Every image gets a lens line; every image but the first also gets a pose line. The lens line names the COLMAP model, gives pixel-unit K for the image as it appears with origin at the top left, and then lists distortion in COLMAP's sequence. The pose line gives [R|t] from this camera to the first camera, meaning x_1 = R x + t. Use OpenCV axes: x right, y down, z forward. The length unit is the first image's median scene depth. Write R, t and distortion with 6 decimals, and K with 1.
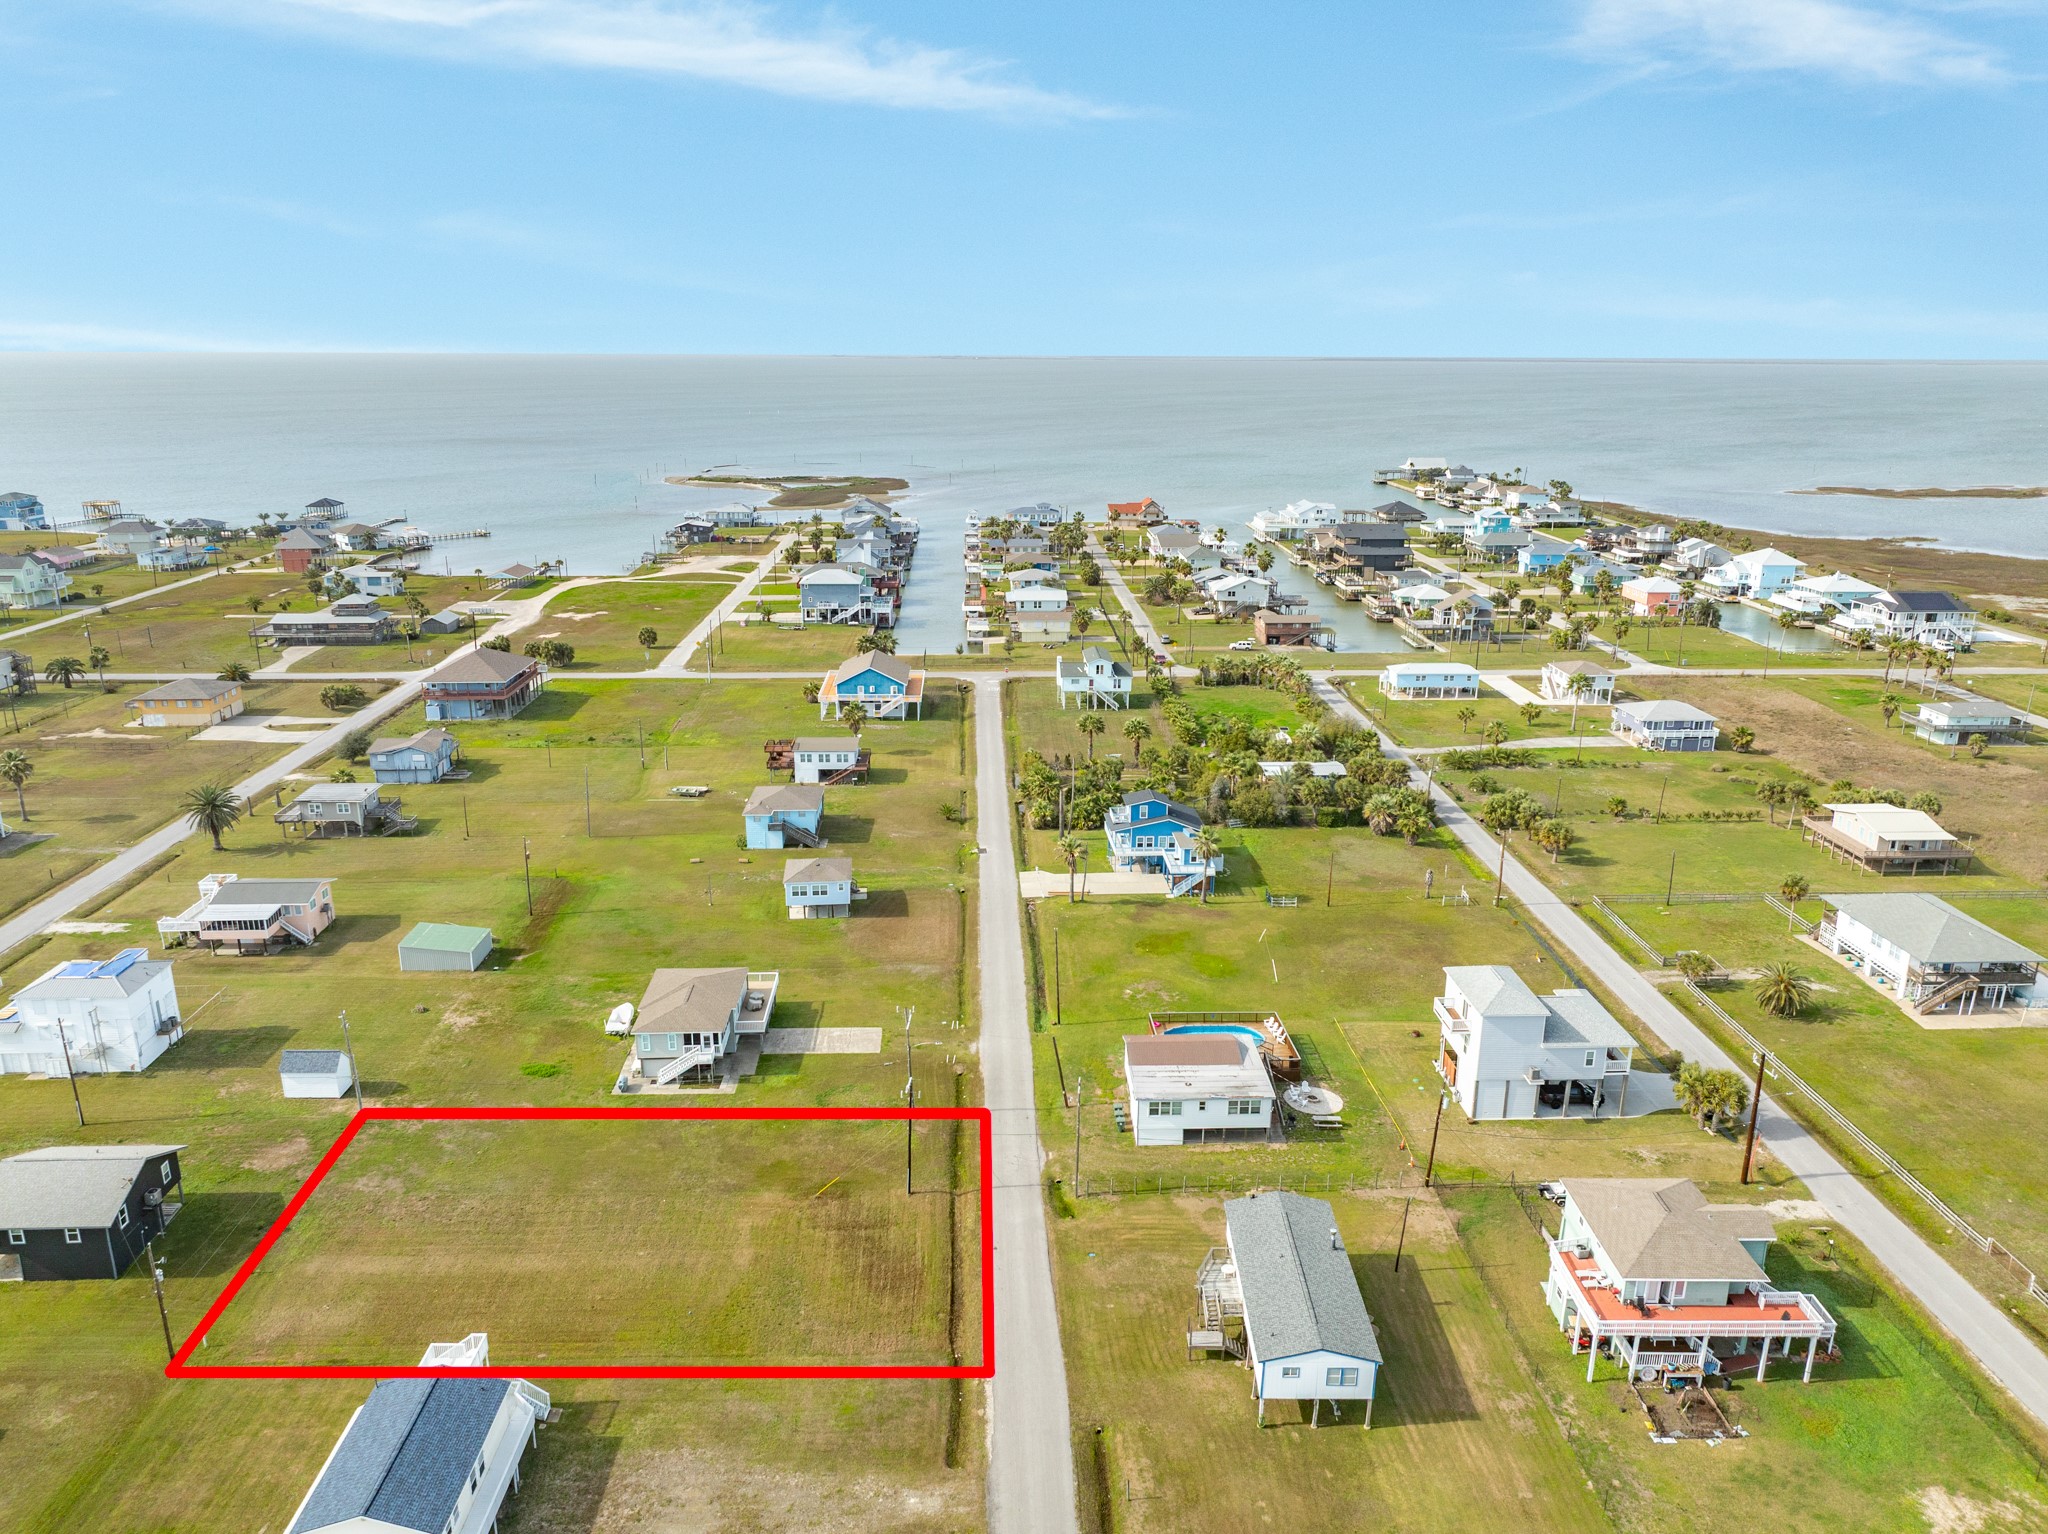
lens RADIAL K [[1435.6, 0, 1027.6], [0, 1435.6, 760.3], [0, 0, 1]] dist [0.008807, -0.021728]
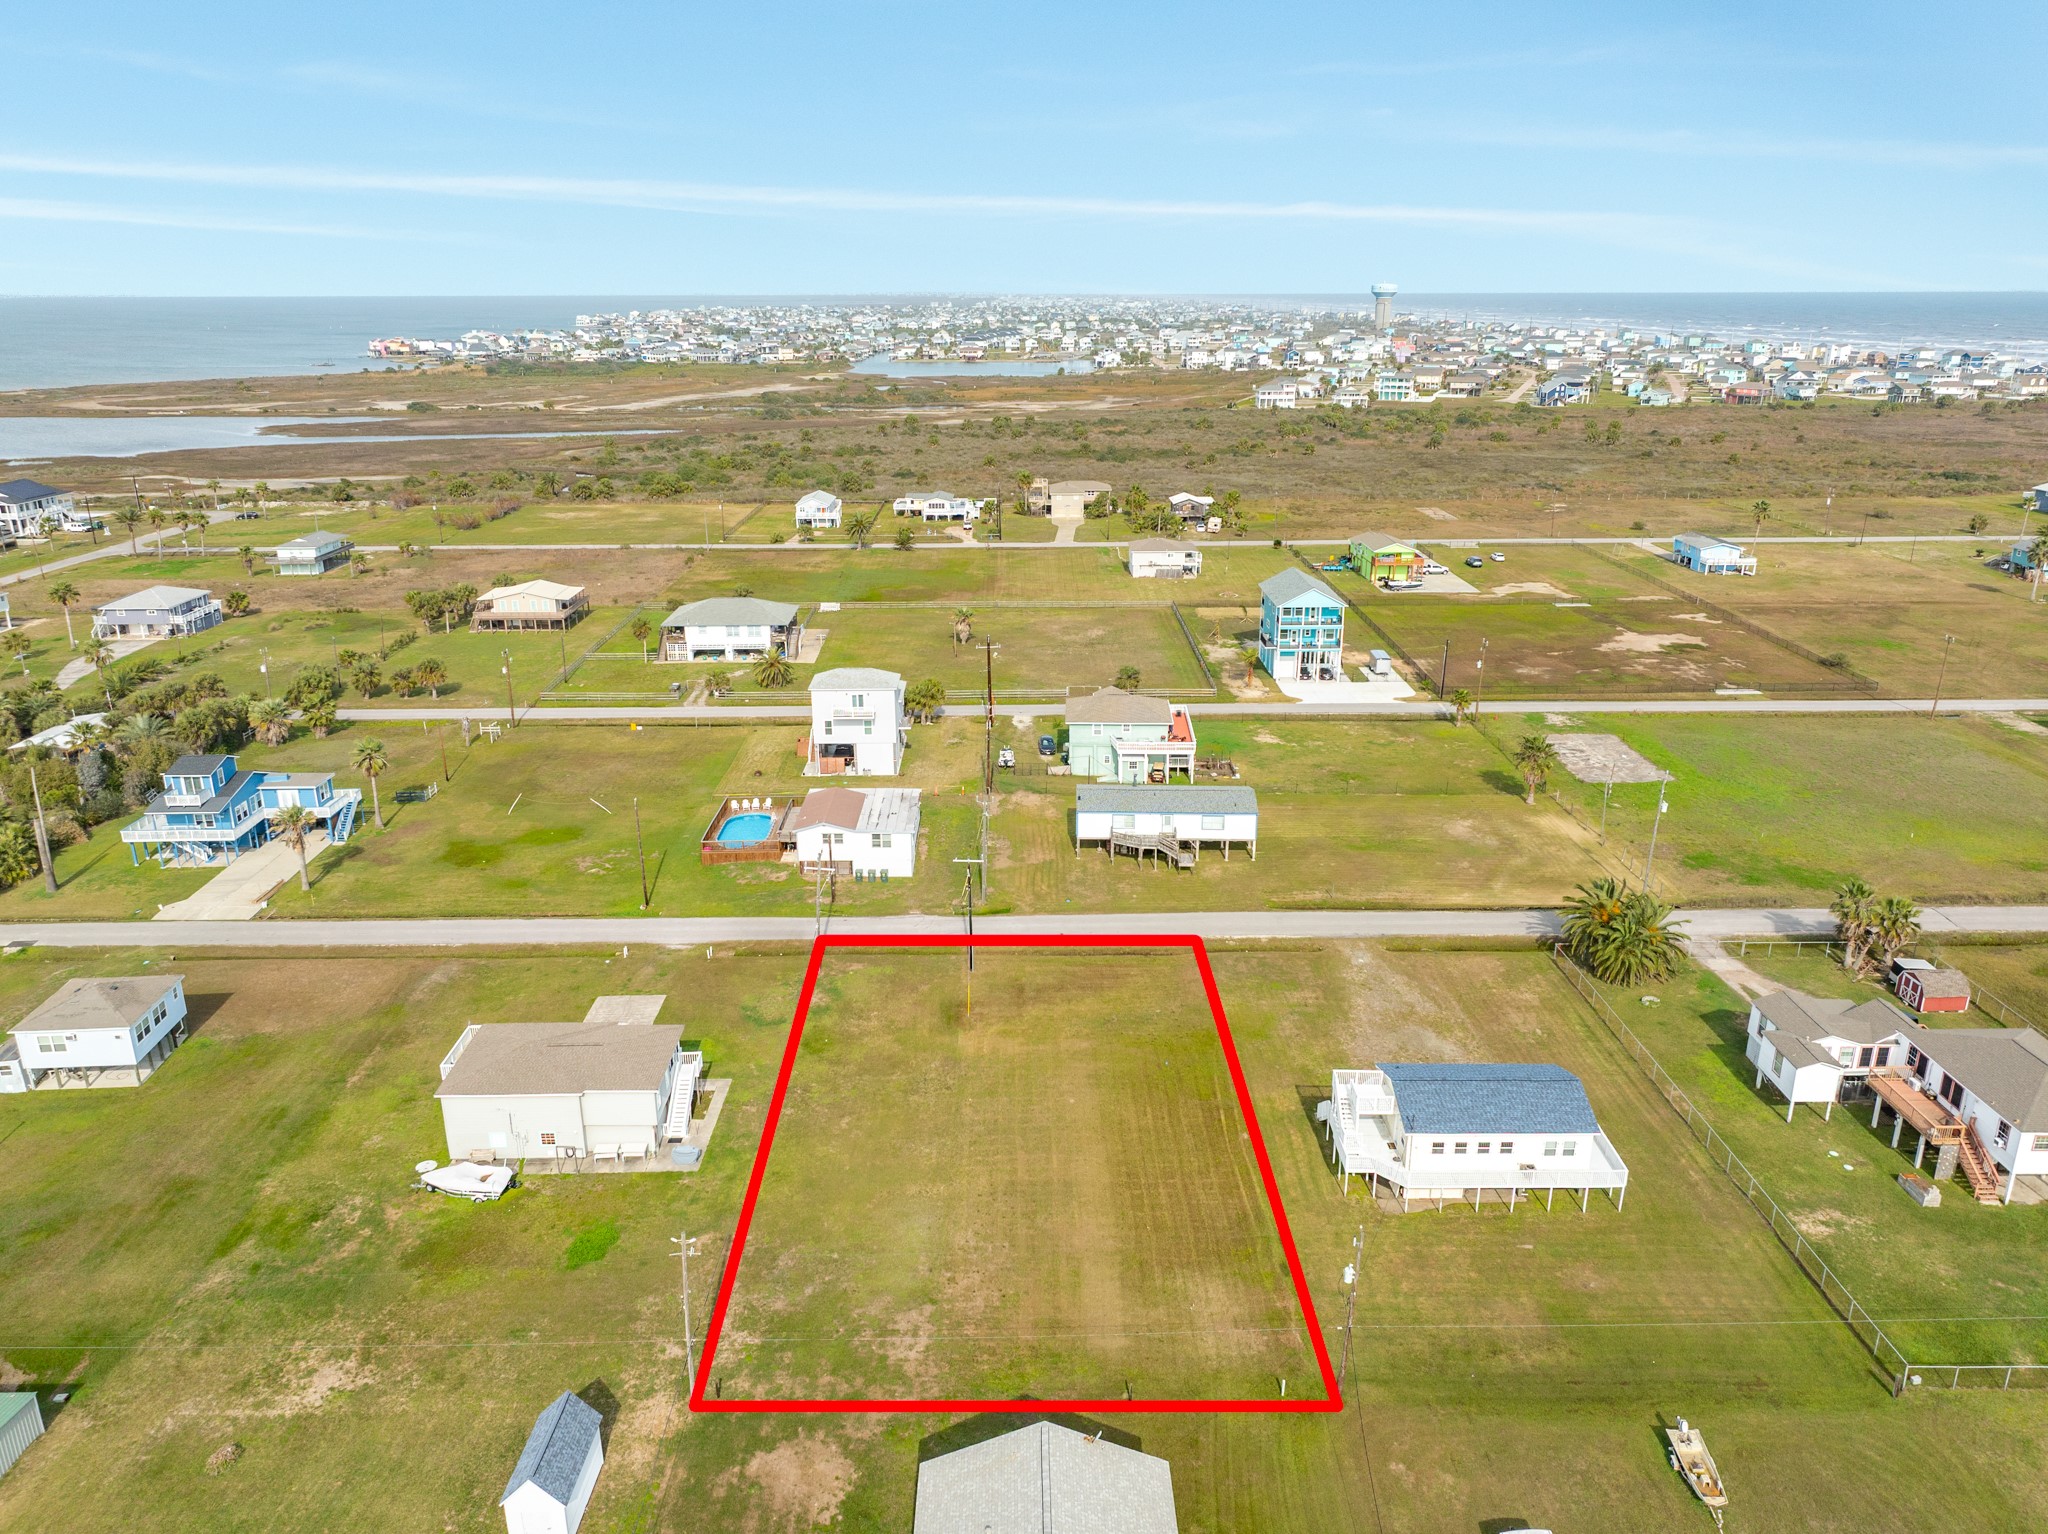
lens RADIAL K [[1435.6, 0, 1027.6], [0, 1435.6, 760.3], [0, 0, 1]] dist [0.008807, -0.021728]
pose [[0.029683, -0.319904, 0.946985, -0.611538], [0.281808, 0.911649, 0.299134, -0.077417], [-0.959011, 0.257989, 0.117213, 0.496372]]
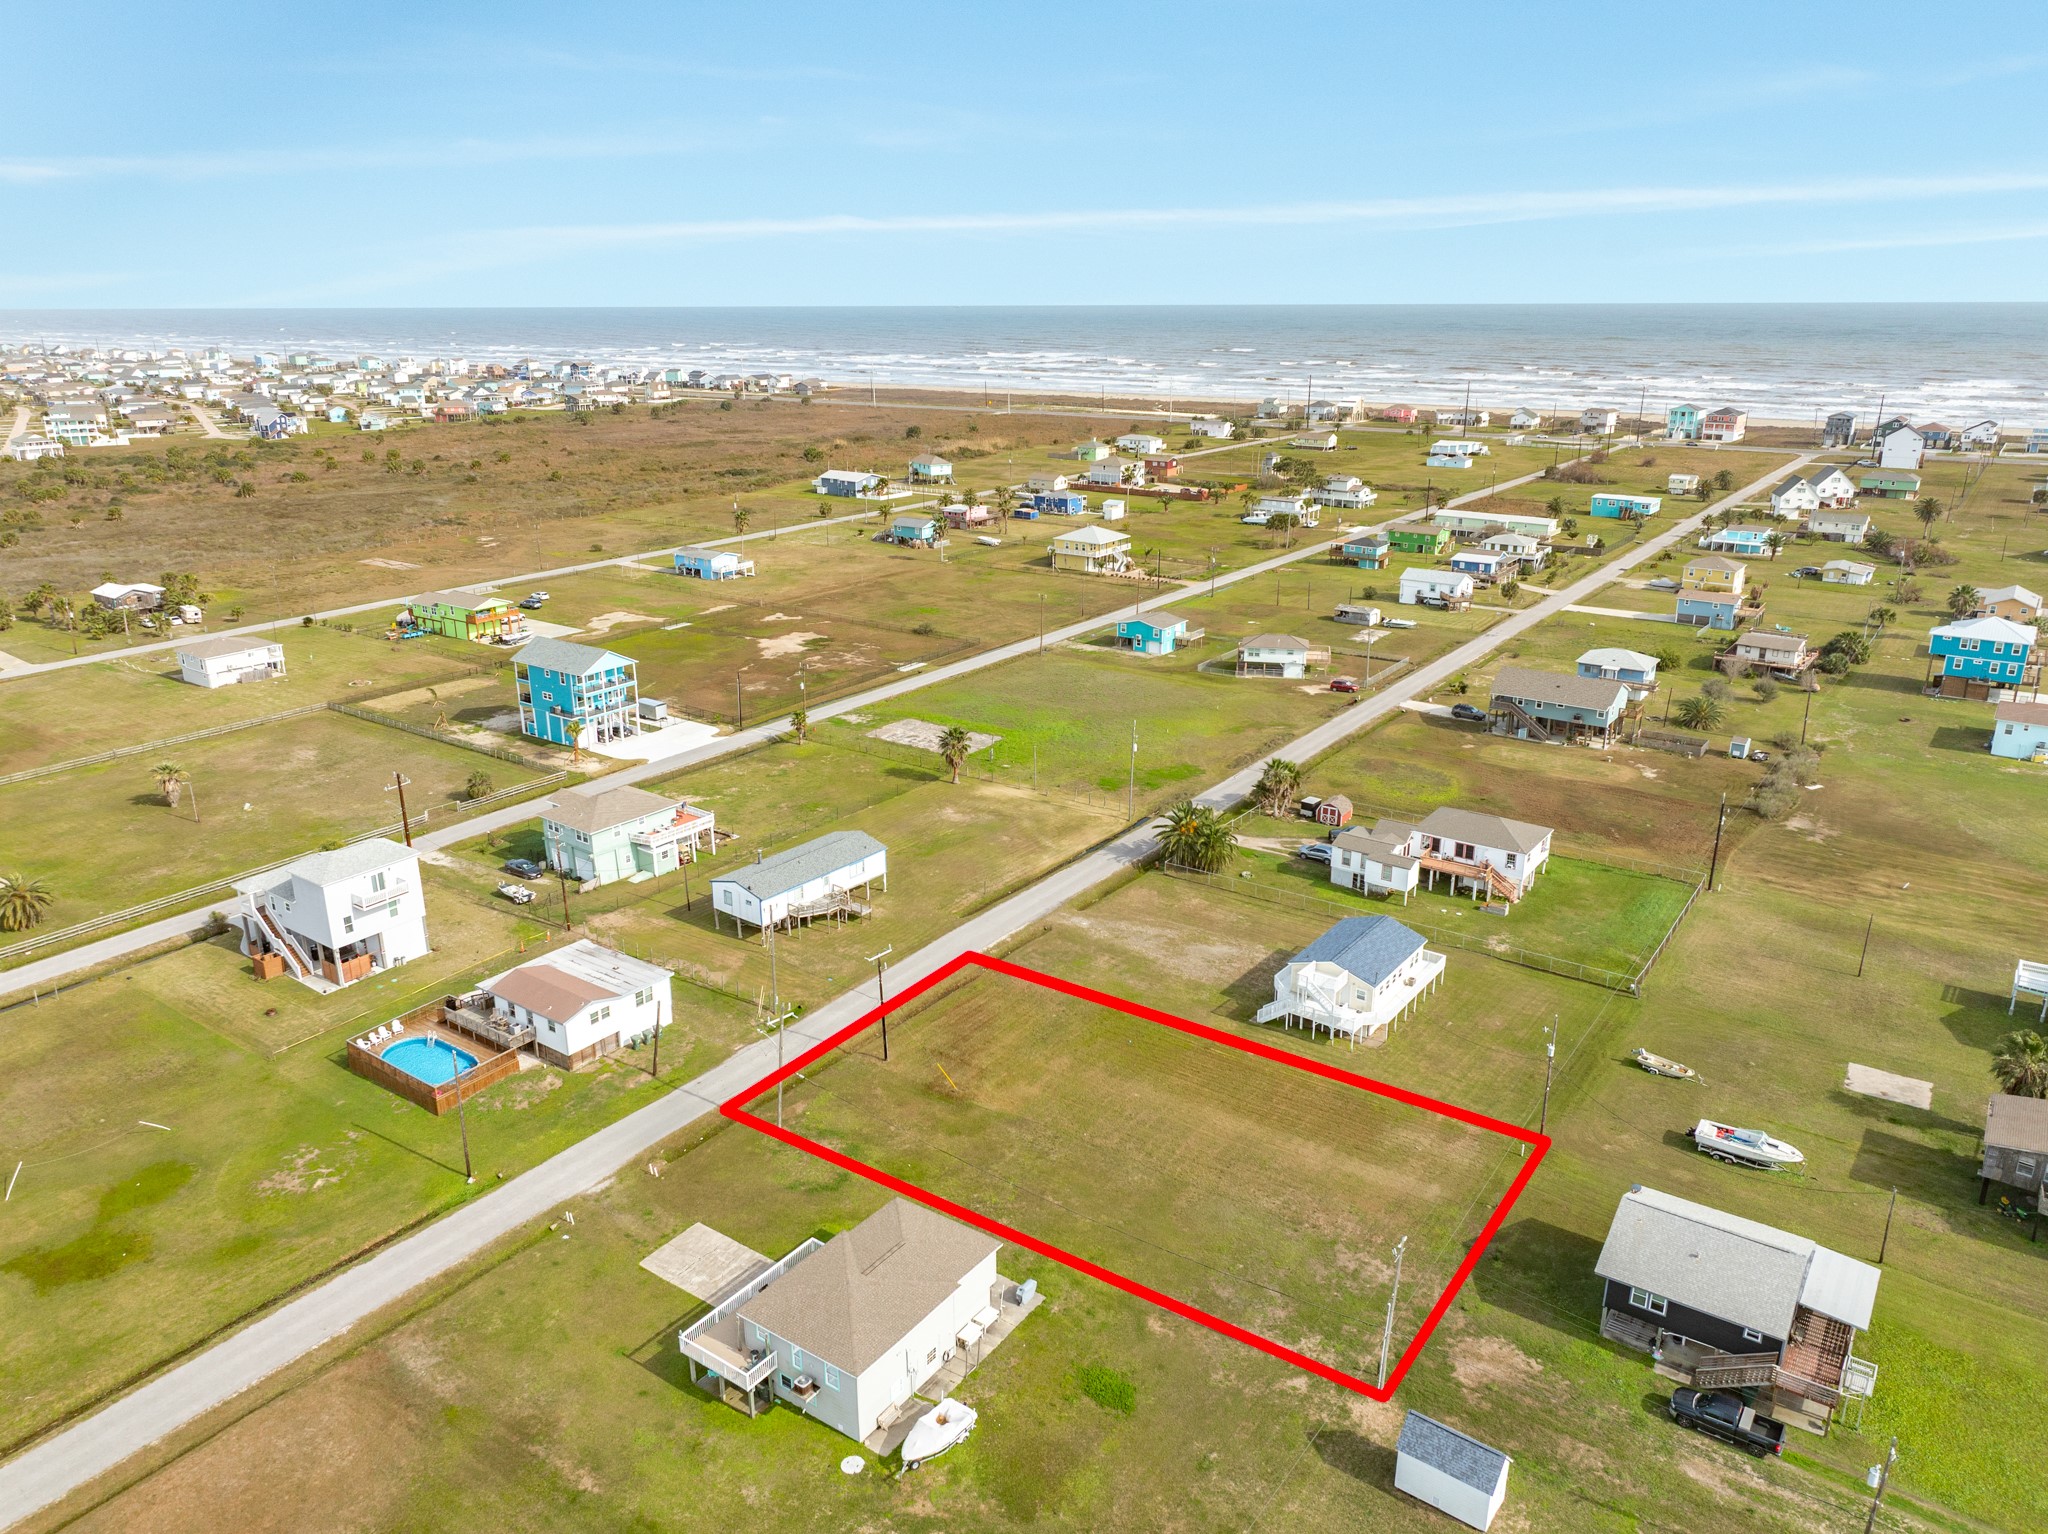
lens RADIAL K [[1435.6, 0, 1027.6], [0, 1435.6, 760.3], [0, 0, 1]] dist [0.008807, -0.021728]
pose [[-0.790896, -0.195408, 0.579913, -0.442426], [0.166959, 0.842792, 0.511689, -0.240385], [-0.588734, 0.501515, -0.633936, 0.915384]]
